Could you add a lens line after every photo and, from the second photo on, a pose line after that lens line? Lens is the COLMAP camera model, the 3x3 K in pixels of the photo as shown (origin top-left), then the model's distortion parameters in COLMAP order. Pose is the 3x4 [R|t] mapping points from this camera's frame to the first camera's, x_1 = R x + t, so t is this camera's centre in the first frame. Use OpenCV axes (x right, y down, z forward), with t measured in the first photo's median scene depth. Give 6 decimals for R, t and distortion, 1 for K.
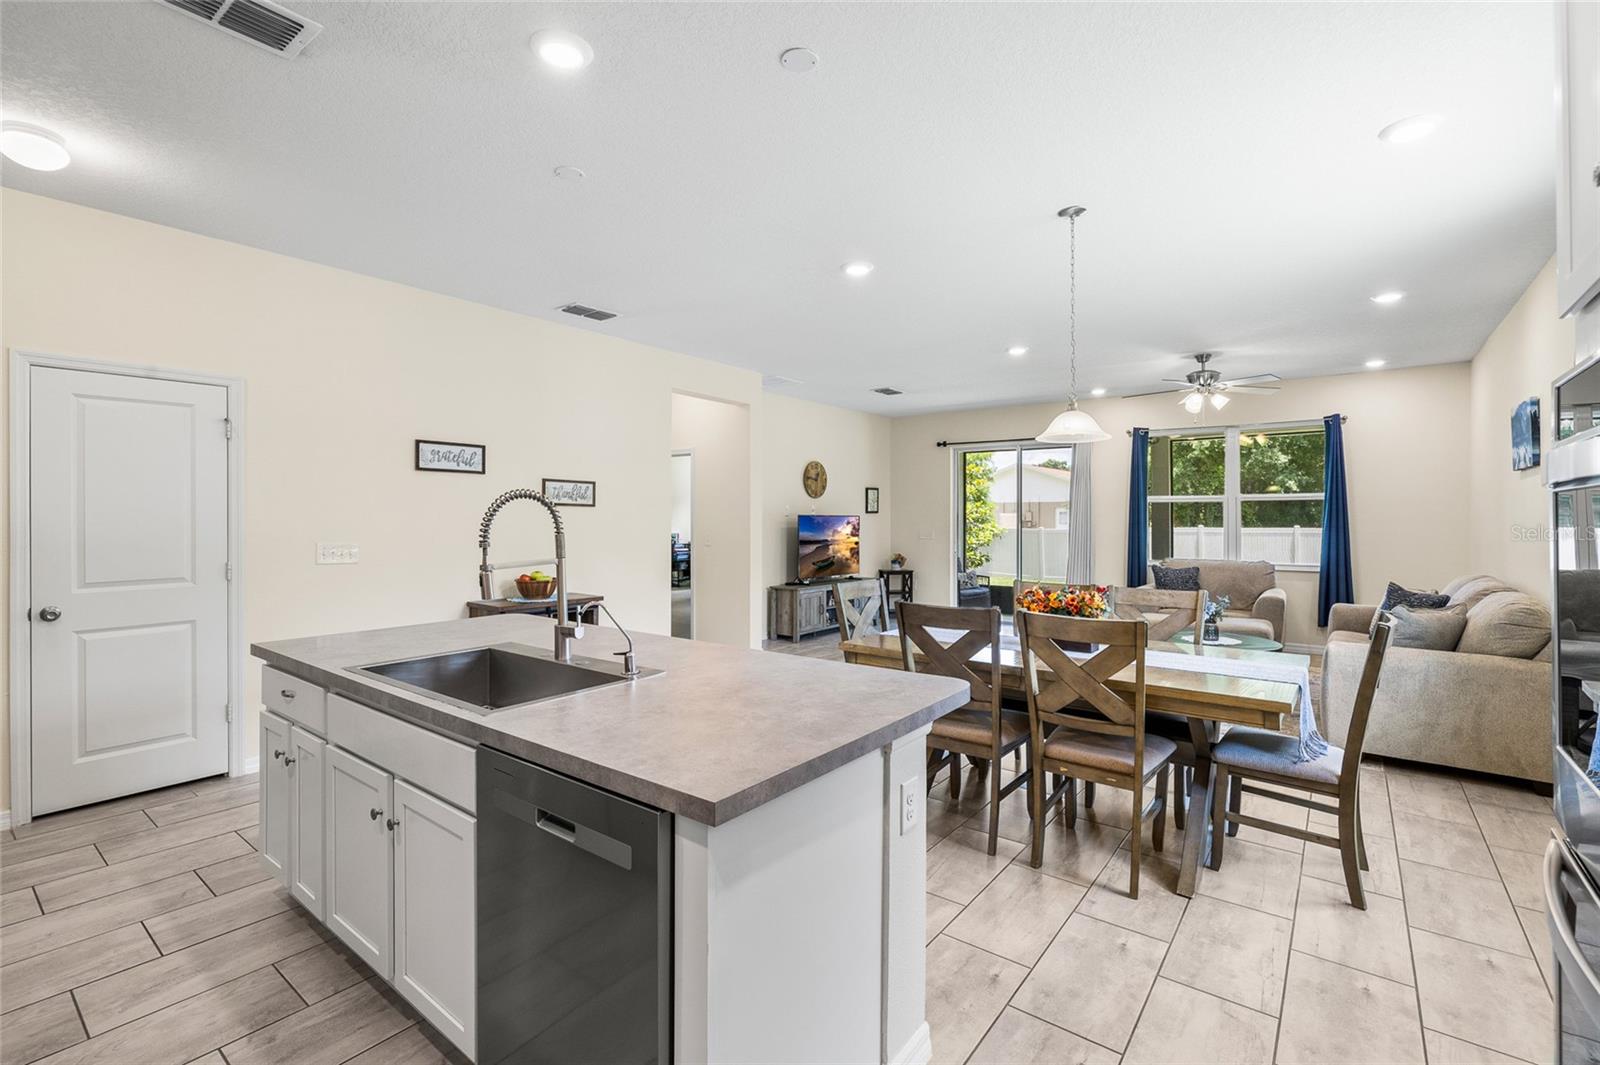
lens RADIAL K [[711.2, 0, 797.6], [0, 711.2, 516.1], [0, 0, 1]] dist [-0.008949, 0.001135]
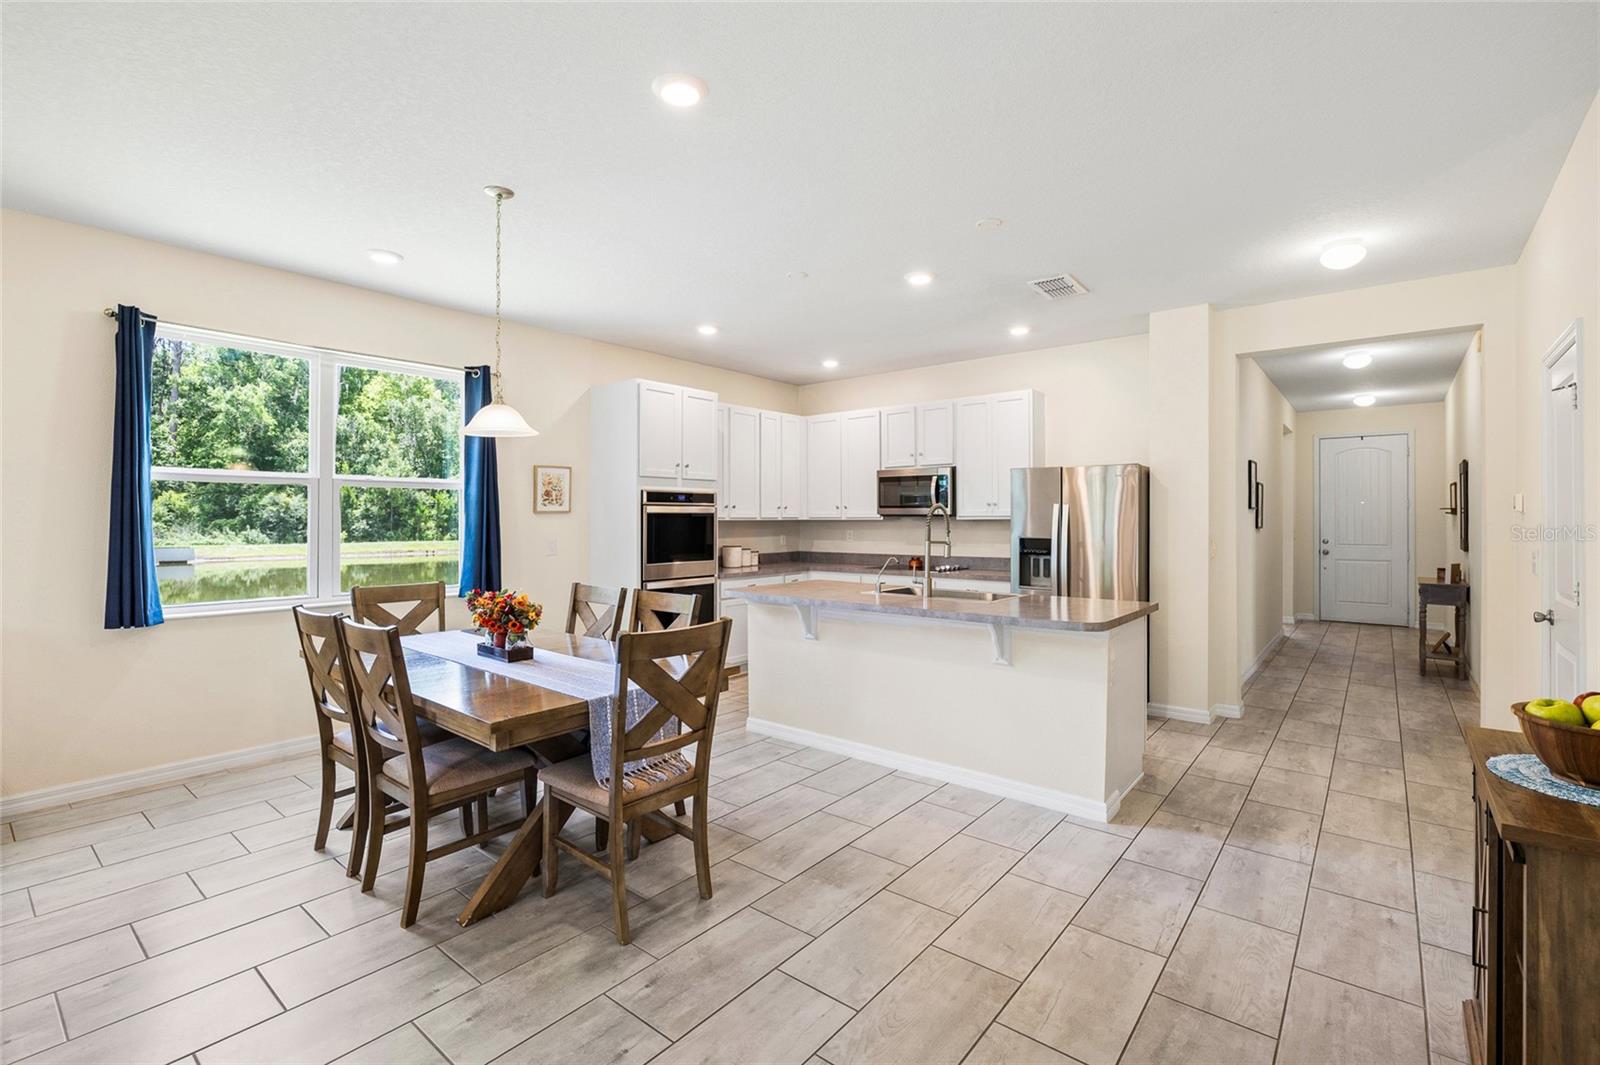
lens RADIAL K [[711.2, 0, 805.2], [0, 711.2, 520.4], [0, 0, 1]] dist [-0.008949, 0.001135]
pose [[-0.999765, -0.001829, 0.021614, -0.016334], [-0.001842, 0.999998, -0.000606, 0.002349], [-0.021613, -0.000646, -0.999766, 0.747104]]
